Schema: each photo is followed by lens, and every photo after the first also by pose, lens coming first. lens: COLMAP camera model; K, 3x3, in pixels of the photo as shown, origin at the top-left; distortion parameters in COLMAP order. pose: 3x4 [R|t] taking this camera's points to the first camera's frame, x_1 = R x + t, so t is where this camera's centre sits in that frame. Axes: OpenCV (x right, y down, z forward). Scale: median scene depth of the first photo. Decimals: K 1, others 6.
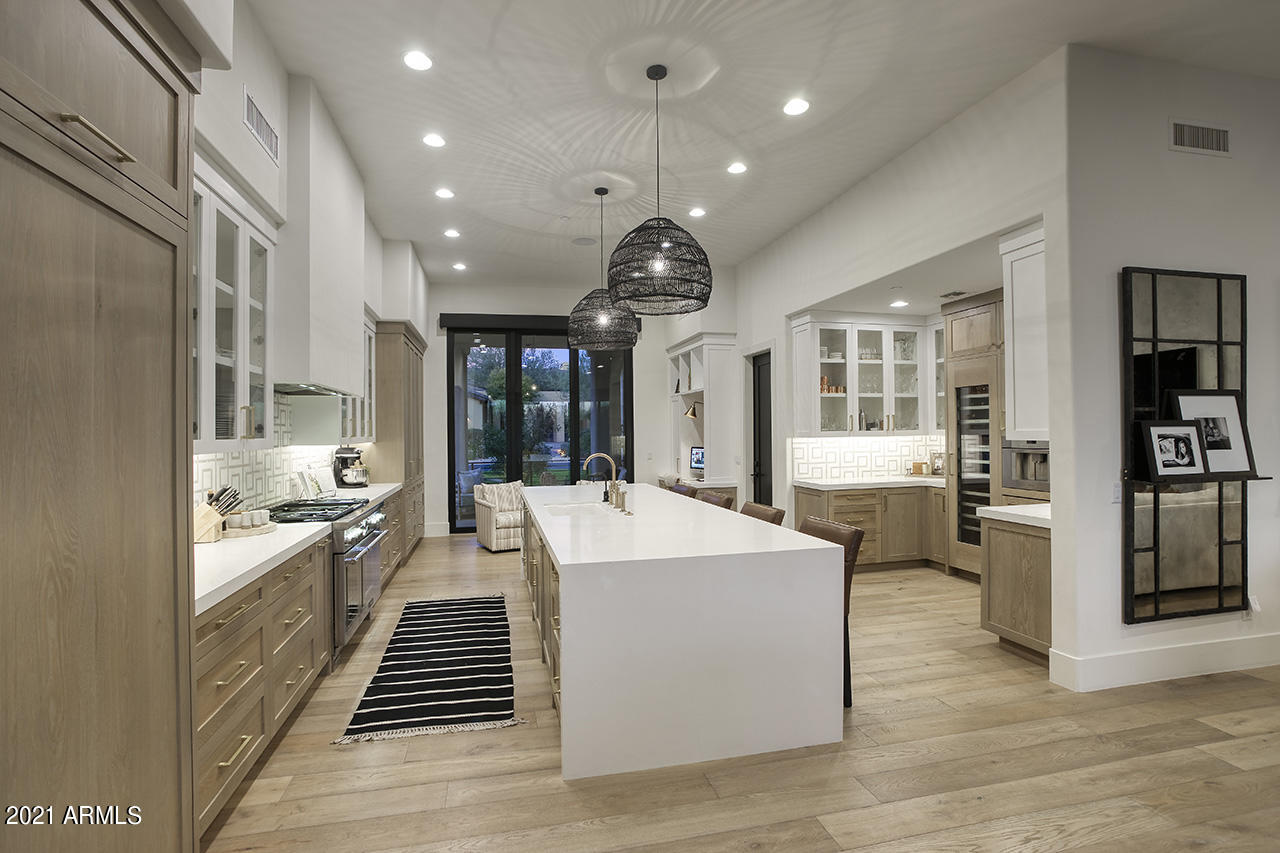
lens RADIAL K [[588.2, 0, 622.9], [0, 588.2, 435.2], [0, 0, 1]] dist [-0.054174, 0.014455]
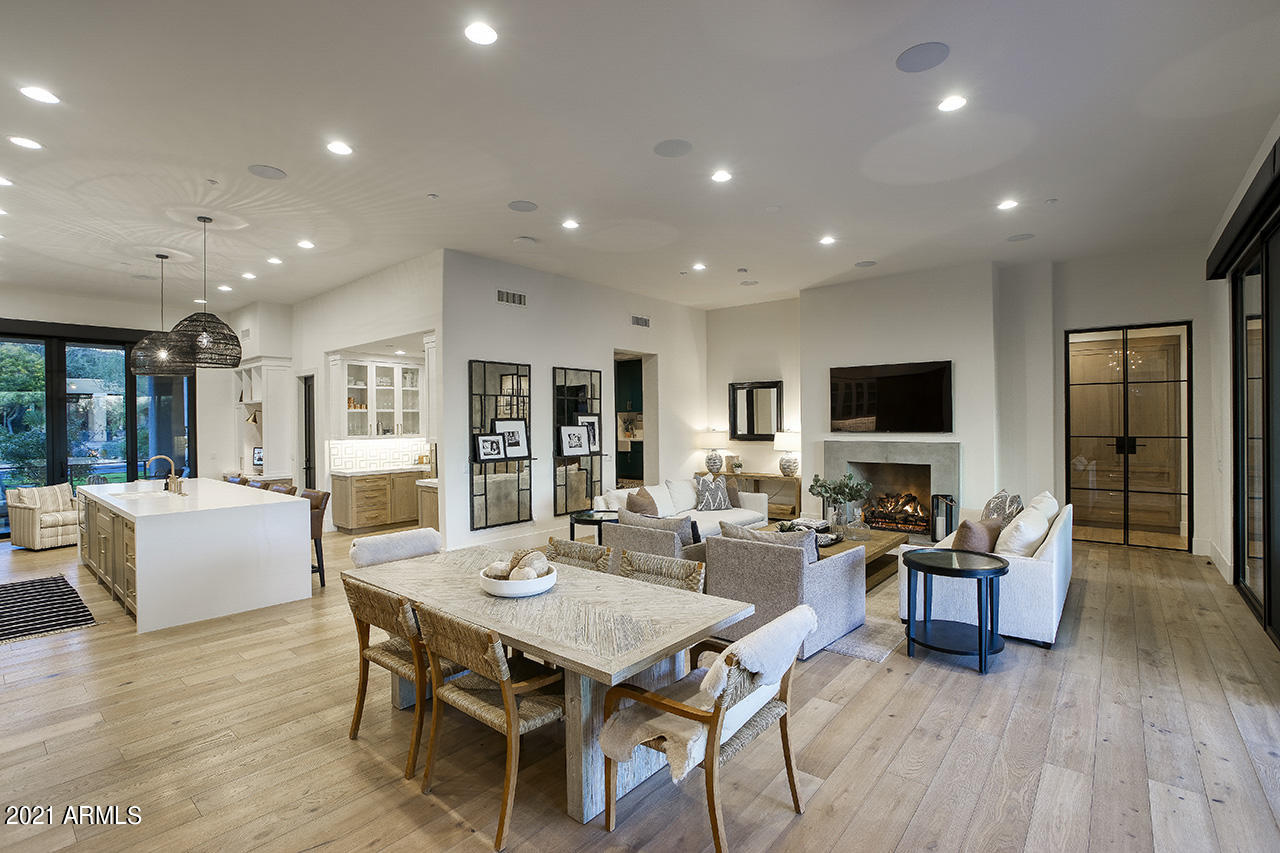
lens RADIAL K [[588.2, 0, 628.4], [0, 588.2, 424.6], [0, 0, 1]] dist [-0.054174, 0.014455]
pose [[0.797979, -0.001733, 0.602683, 0.032648], [0.005186, 0.999979, -0.003991, -0.032645], [-0.602663, 0.006311, 0.797971, -0.748986]]
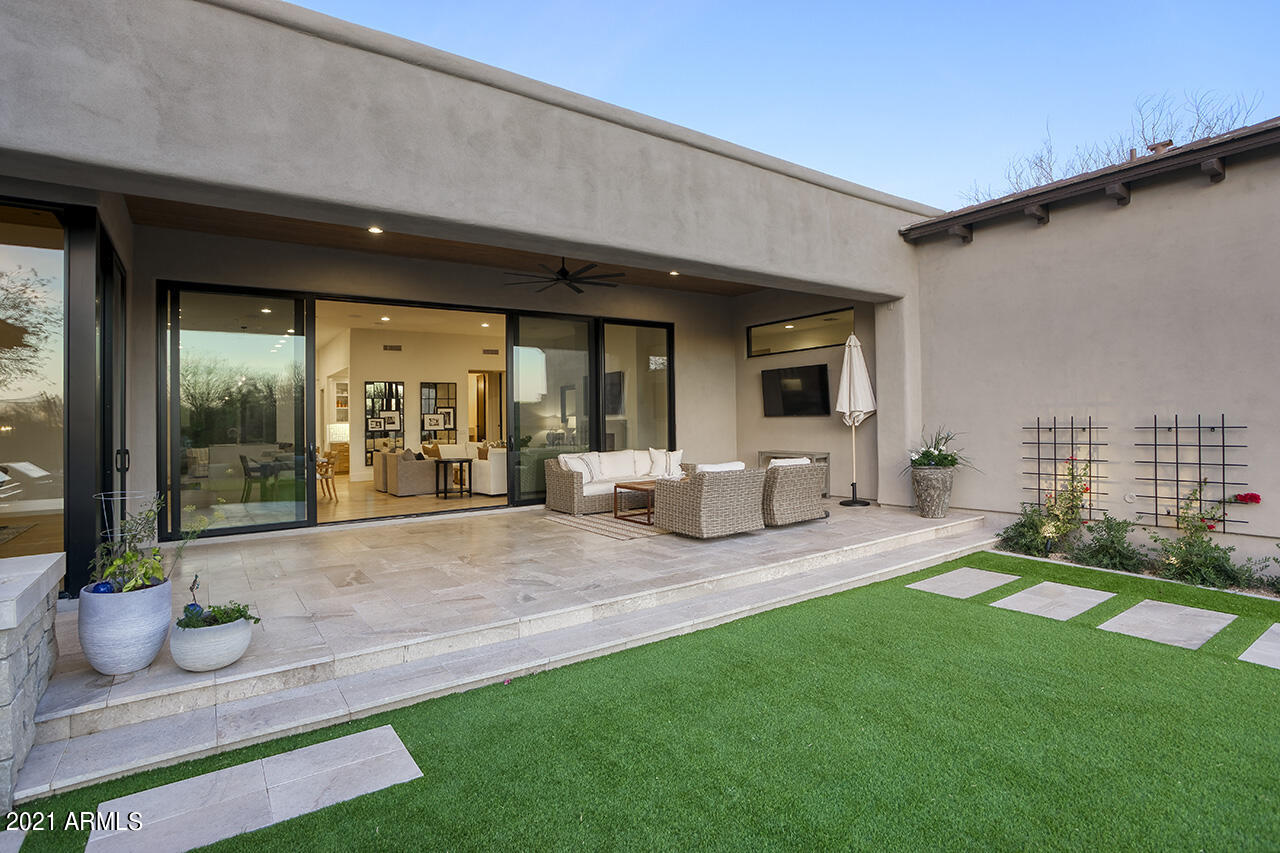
lens RADIAL K [[614.6, 0, 627.5], [0, 614.6, 417.9], [0, 0, 1]] dist [-0.050198, 0.001818]
pose [[0.923400, -0.007756, 0.383760, 0.657832], [0.015780, 0.999718, -0.017766, 0.060851], [-0.383514, 0.022460, 0.923262, -2.732252]]
